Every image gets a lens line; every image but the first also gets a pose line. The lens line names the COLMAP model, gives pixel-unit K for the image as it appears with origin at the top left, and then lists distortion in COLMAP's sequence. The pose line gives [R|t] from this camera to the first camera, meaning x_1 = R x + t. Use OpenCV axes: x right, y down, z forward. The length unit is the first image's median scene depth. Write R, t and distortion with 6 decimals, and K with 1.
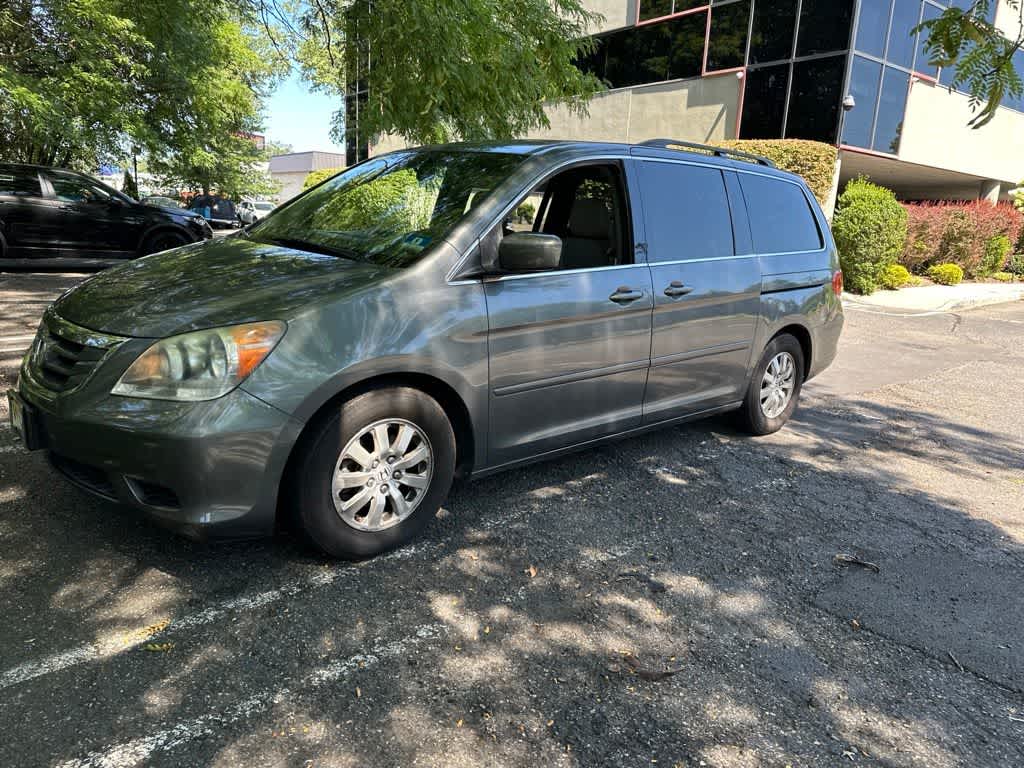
lens RADIAL K [[717.2, 0, 517.2], [0, 717.2, 385.4], [0, 0, 1]] dist [0.051527, -0.066341]
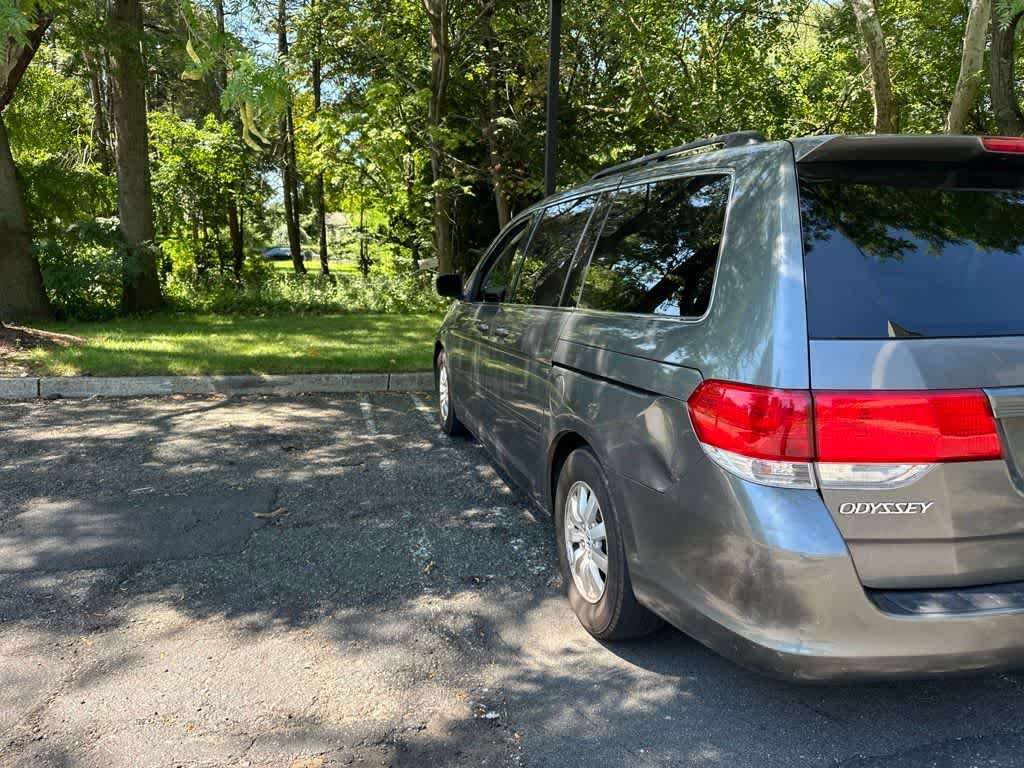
lens RADIAL K [[714.8, 0, 518.3], [0, 714.8, 396.6], [0, 0, 1]] dist [0.045623, -0.053330]
pose [[-0.451287, 0.103515, -0.886355, 1.099636], [-0.246430, 0.940170, 0.235270, -0.285310], [0.857678, 0.324598, -0.398778, 1.446622]]
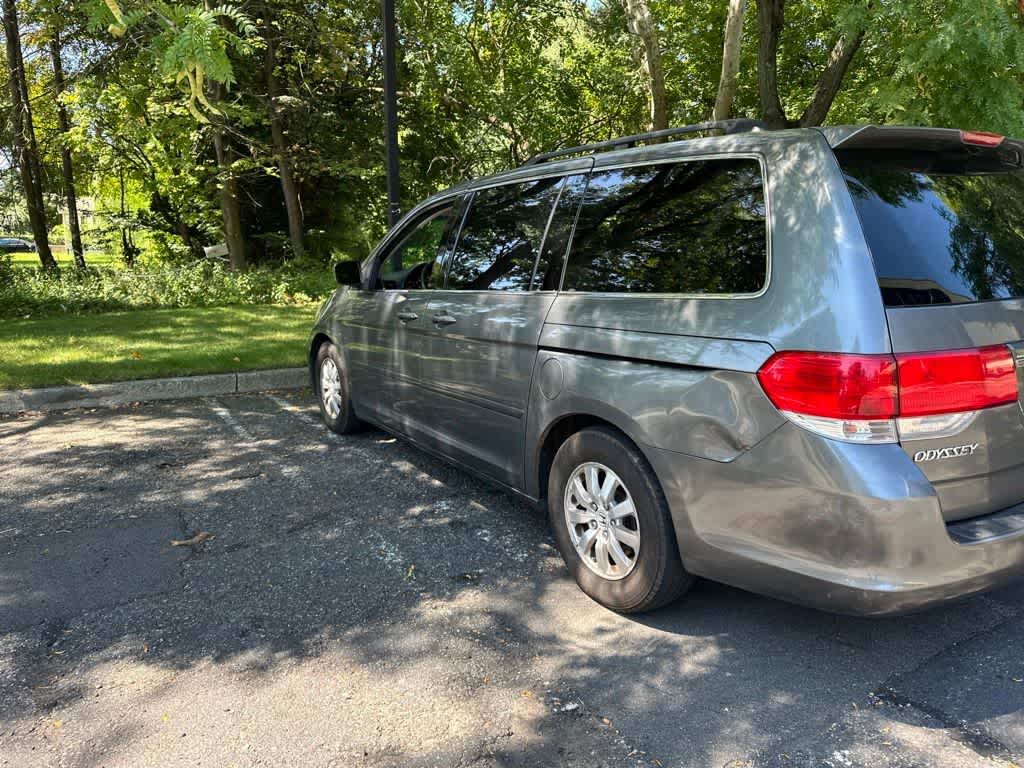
lens RADIAL K [[717.2, 0, 517.2], [0, 717.2, 385.4], [0, 0, 1]] dist [0.051527, -0.066341]
pose [[-0.162792, 0.130387, -0.978007, 1.156828], [-0.235099, 0.957553, 0.166793, -0.230932], [0.958242, 0.257081, -0.125228, 1.243349]]
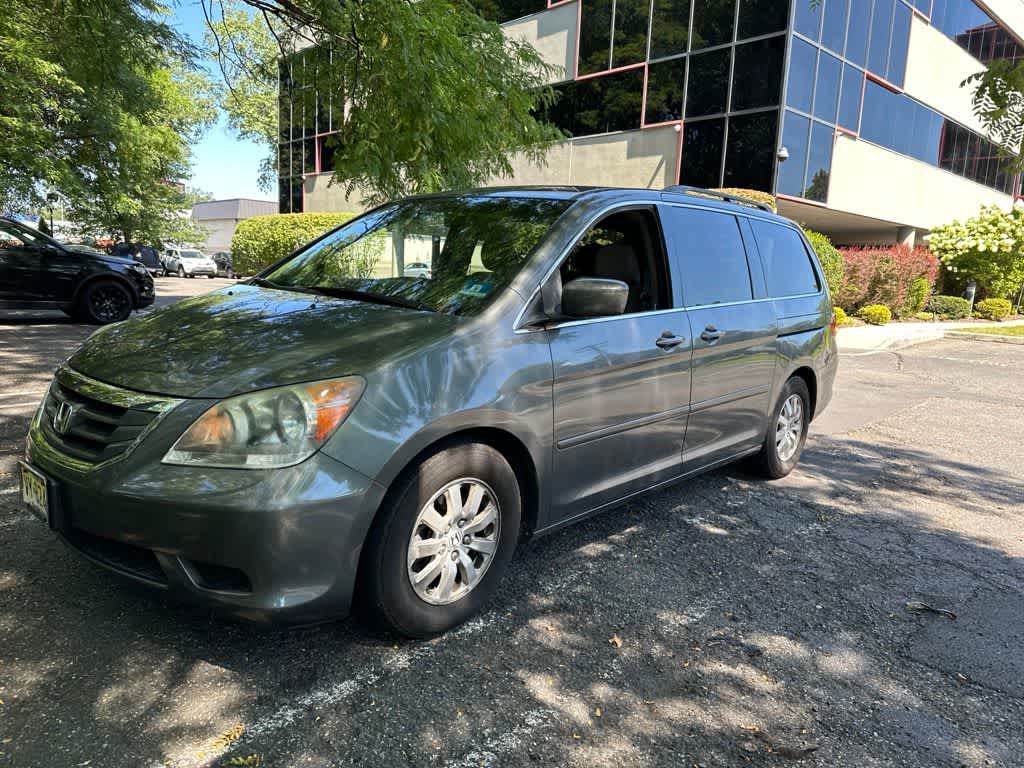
lens RADIAL K [[717.2, 0, 517.2], [0, 717.2, 385.4], [0, 0, 1]] dist [0.051527, -0.066341]
pose [[0.995075, -0.022057, 0.096640, -0.138148], [0.027971, 0.997790, -0.060276, -0.011277], [-0.095097, 0.062682, 0.993493, 0.051032]]
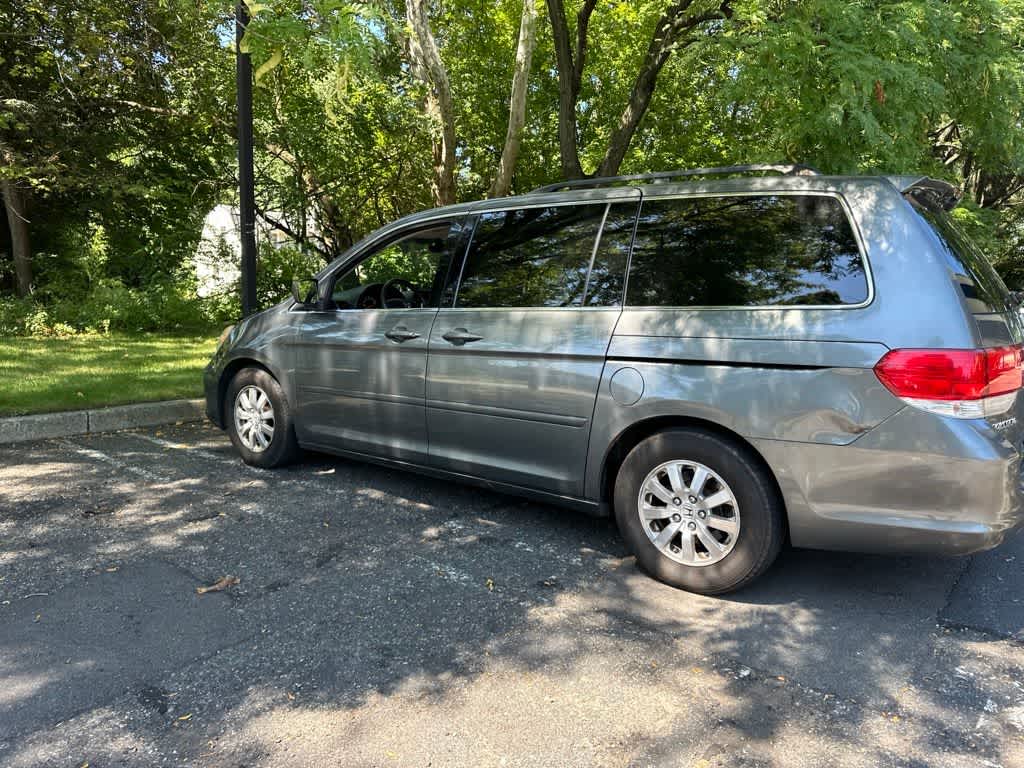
lens RADIAL K [[717.8, 0, 520.0], [0, 717.8, 382.2], [0, 0, 1]] dist [0.046274, -0.057945]
pose [[0.188517, 0.074873, -0.979212, 1.188121], [-0.238234, 0.970793, 0.028364, -0.118573], [0.952736, 0.227935, 0.200848, 0.899544]]
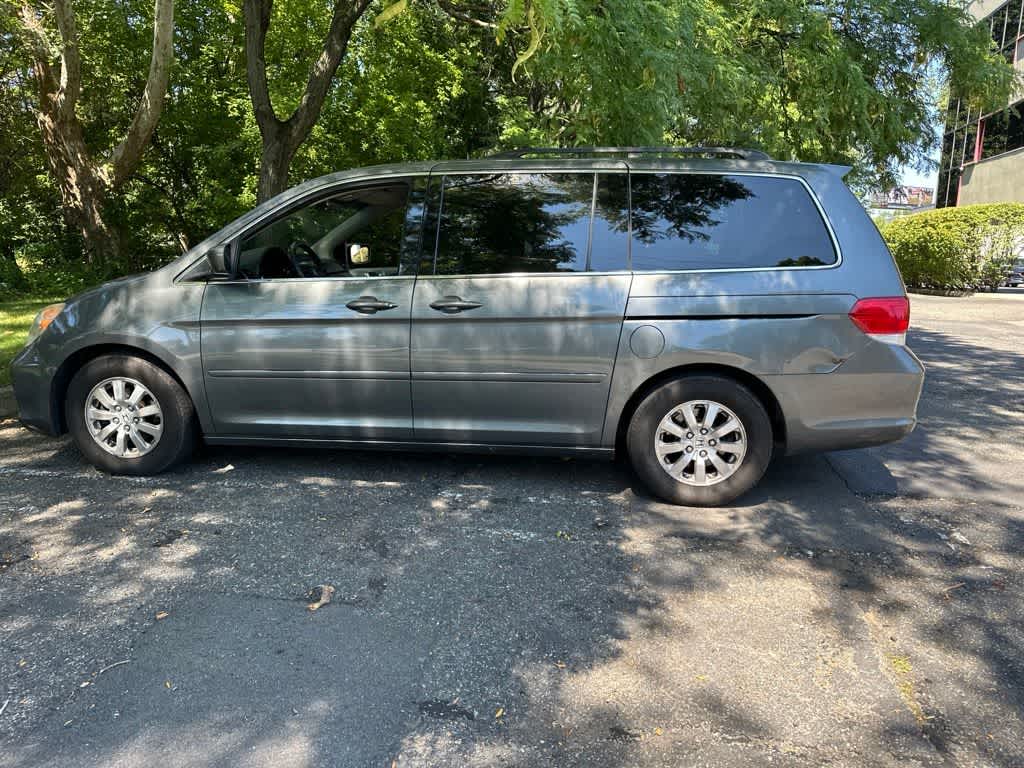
lens RADIAL K [[714.8, 0, 518.3], [0, 714.8, 396.6], [0, 0, 1]] dist [0.045623, -0.053330]
pose [[0.657370, 0.104059, -0.746349, 0.998207], [-0.151861, 0.988394, 0.004050, -0.028546], [0.738108, 0.110679, 0.665543, 0.451794]]
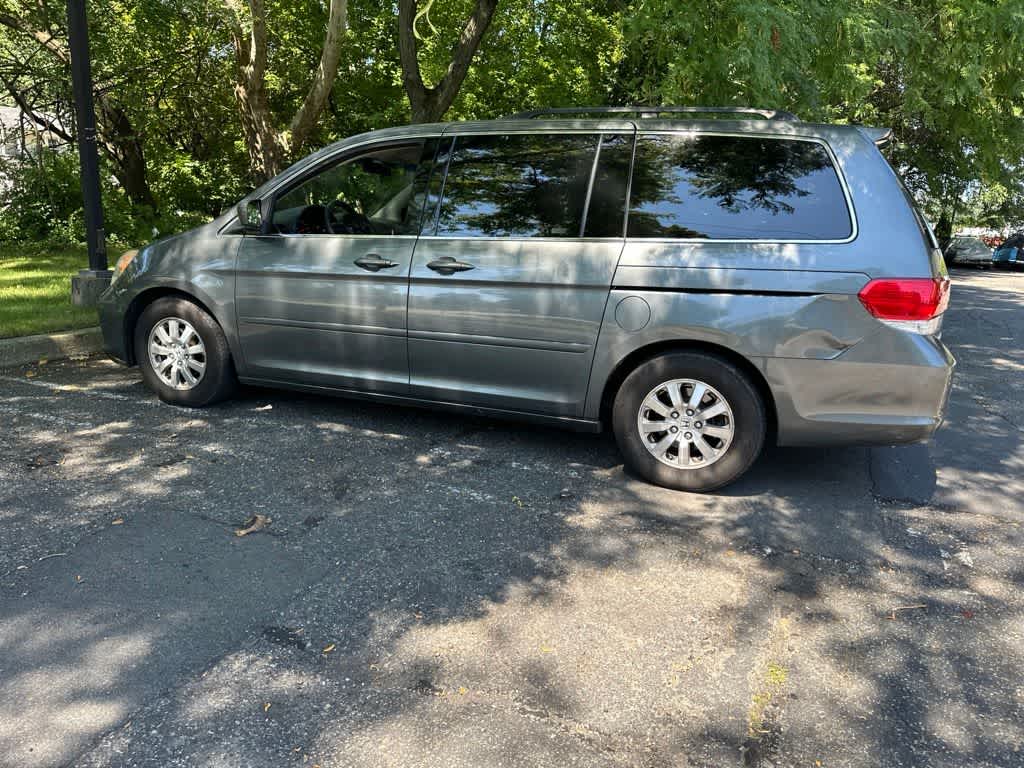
lens RADIAL K [[711.7, 0, 521.1], [0, 711.7, 398.8], [0, 0, 1]] dist [0.080134, -0.124883]
pose [[0.457280, 0.183312, -0.870225, 1.136599], [-0.223369, 0.970832, 0.087131, -0.063569], [0.860814, 0.154538, 0.484888, 0.650231]]
